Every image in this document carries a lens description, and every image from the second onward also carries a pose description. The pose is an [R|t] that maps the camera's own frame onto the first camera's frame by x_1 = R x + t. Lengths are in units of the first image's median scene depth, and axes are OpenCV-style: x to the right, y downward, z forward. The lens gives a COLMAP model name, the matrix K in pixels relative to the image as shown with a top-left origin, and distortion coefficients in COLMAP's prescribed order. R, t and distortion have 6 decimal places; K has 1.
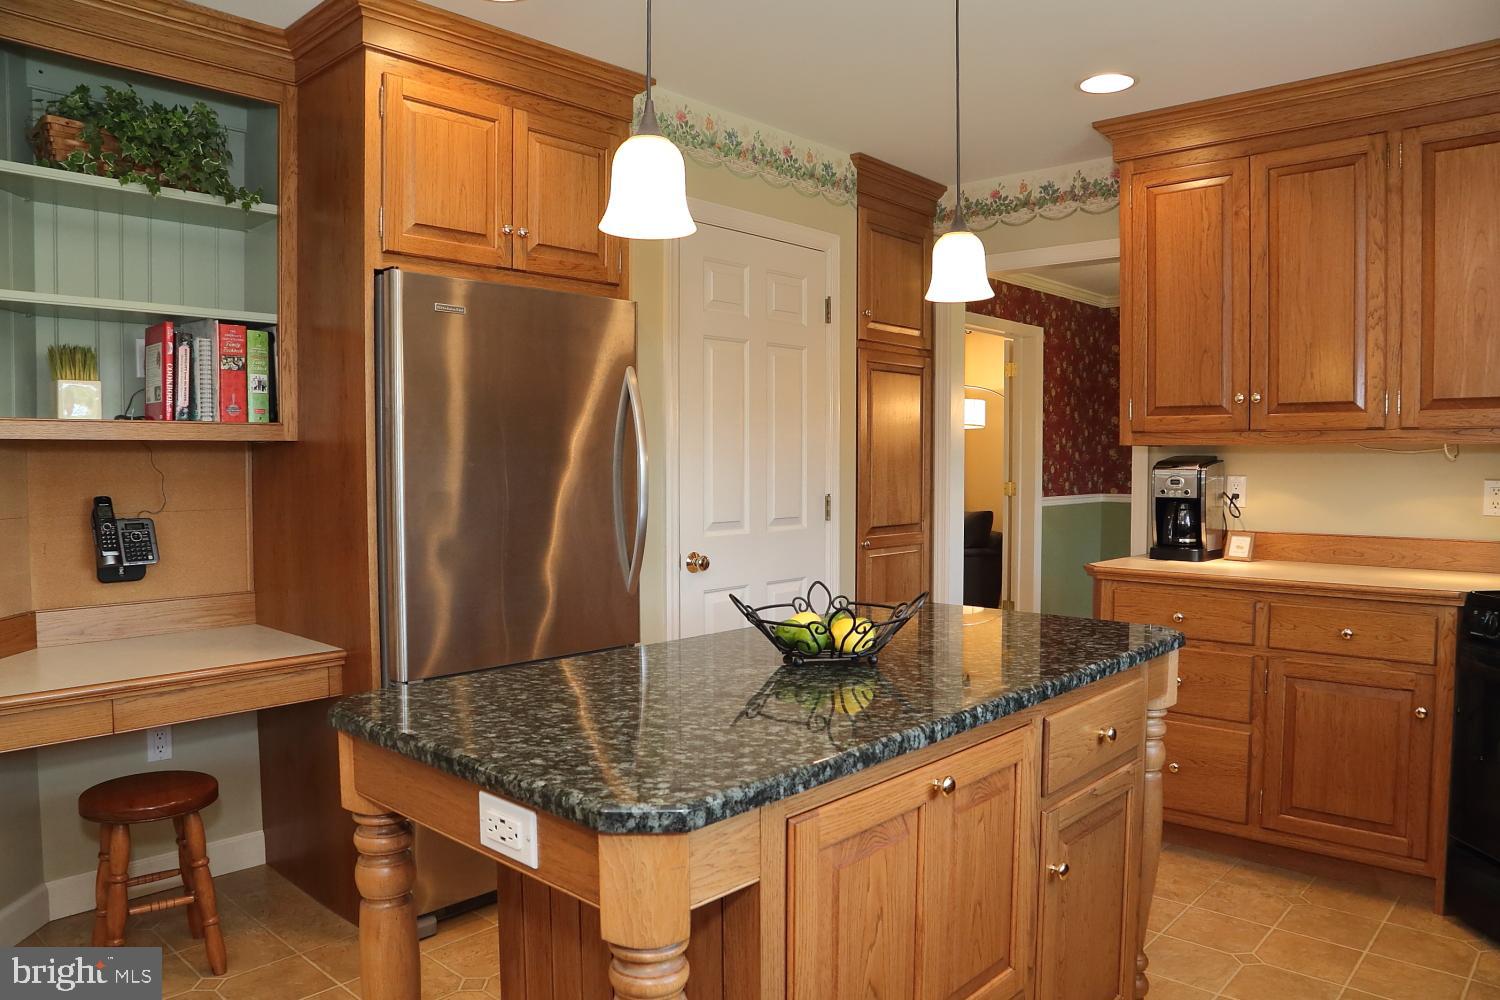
lens RADIAL K [[1035.1, 0, 777.4], [0, 1035.1, 507.0], [0, 0, 1]] dist [-0.104066, 0.050323]
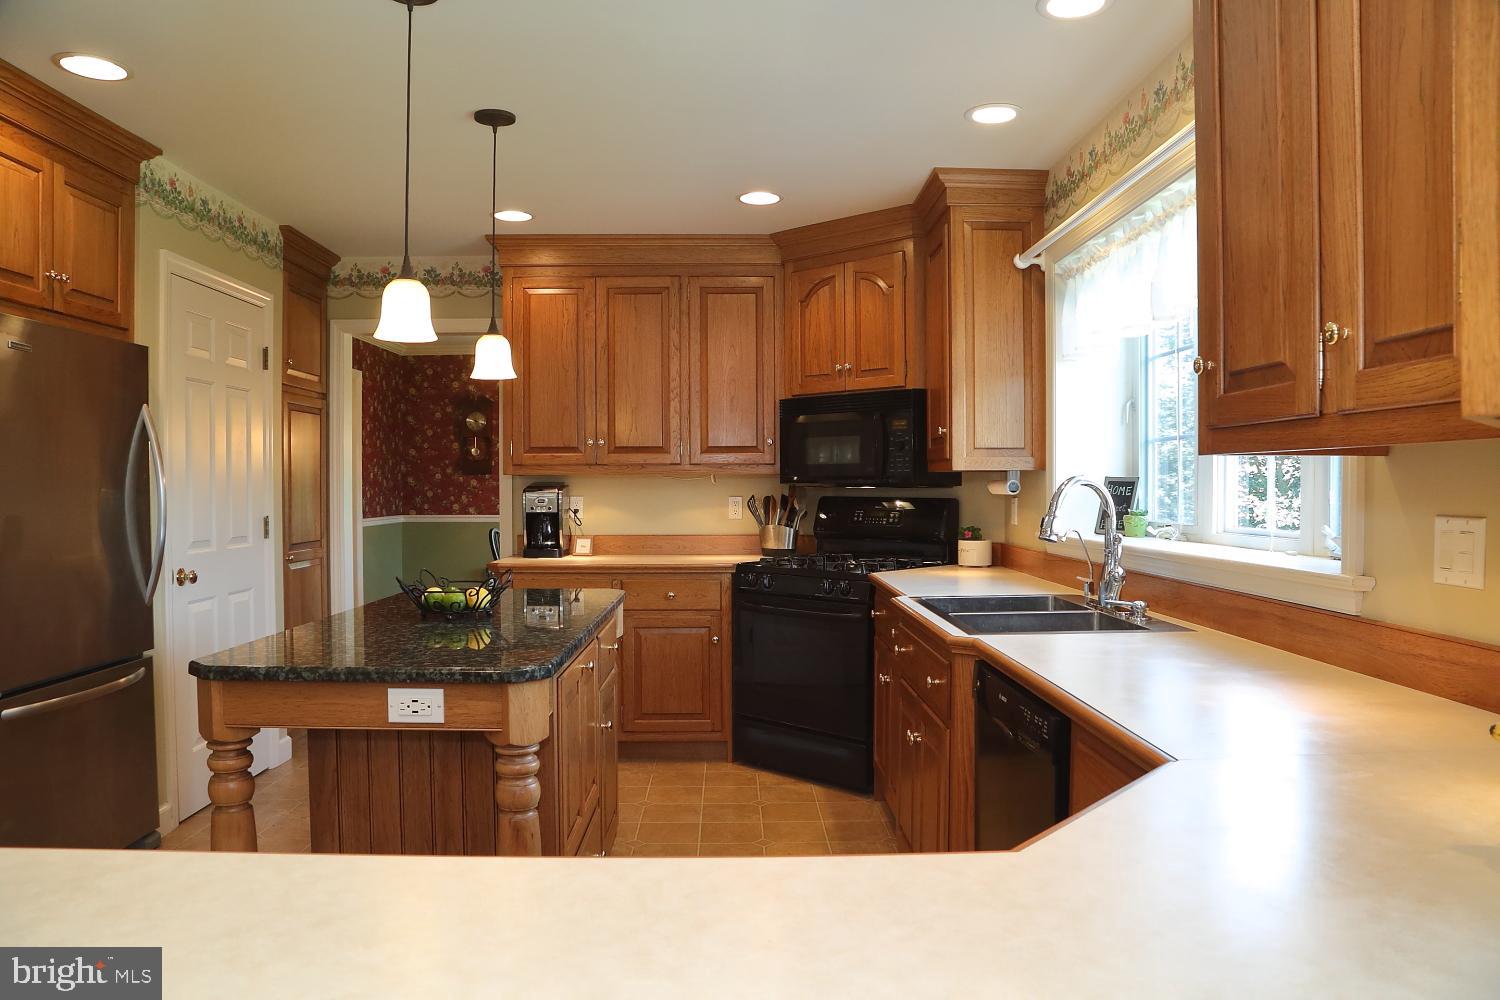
lens RADIAL K [[1035.1, 0, 731.7], [0, 1035.1, 507.5], [0, 0, 1]] dist [-0.104066, 0.050323]
pose [[0.740430, -0.014849, 0.671969, -0.402939], [0.032786, 0.999364, -0.014042, 0.013619], [-0.671333, 0.032428, 0.740446, -0.237084]]
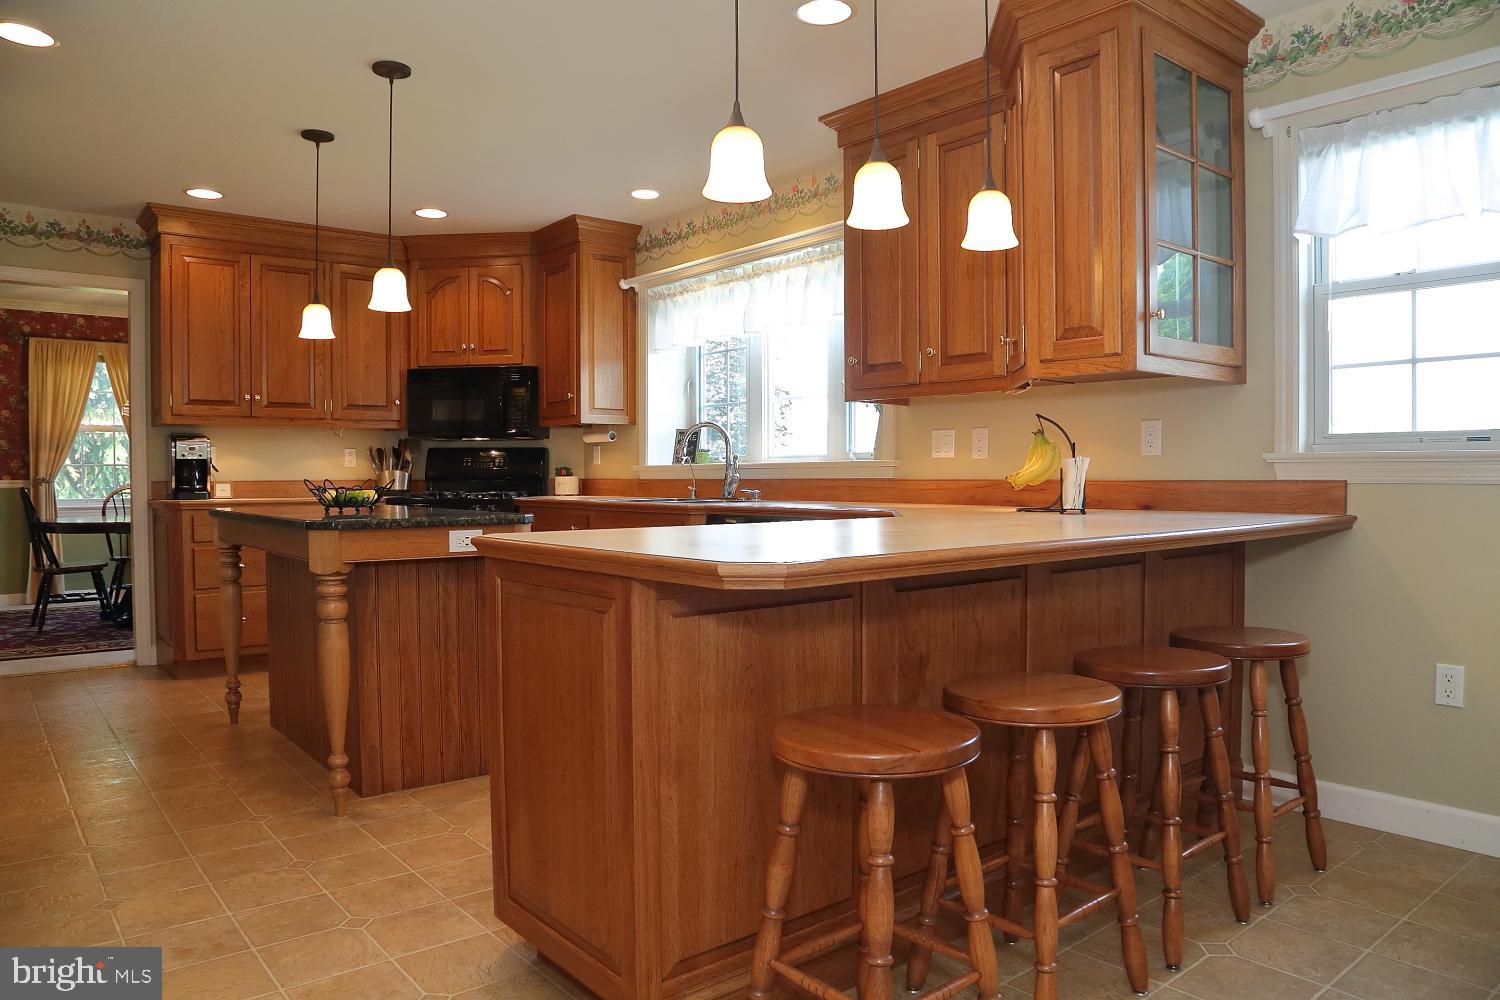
lens RADIAL K [[1035.1, 0, 745.8], [0, 1035.1, 490.5], [0, 0, 1]] dist [-0.104066, 0.050323]
pose [[0.159480, -0.015307, 0.987083, -1.089406], [0.050796, 0.998683, 0.007280, 0.077652], [-0.985893, 0.048979, 0.160047, -0.070167]]
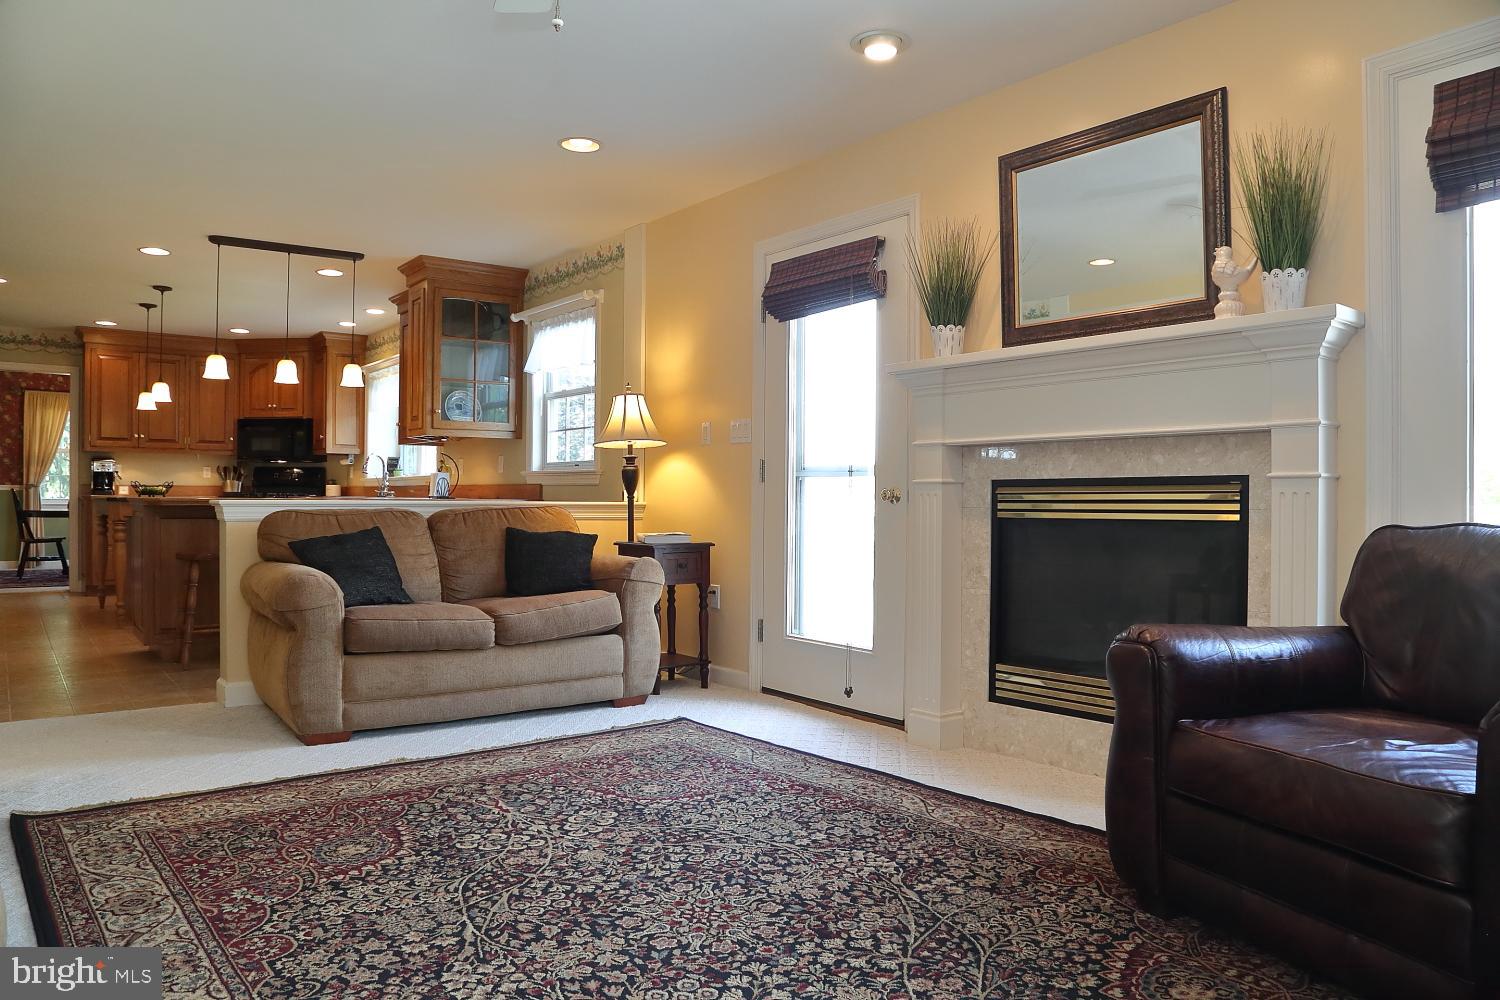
lens RADIAL K [[1035.1, 0, 746.3], [0, 1035.1, 501.0], [0, 0, 1]] dist [-0.104066, 0.050323]
pose [[0.187377, -0.001277, 0.982287, -2.071516], [0.039097, 0.999216, -0.006159, 0.166497], [-0.981510, 0.039559, 0.187280, -1.261512]]
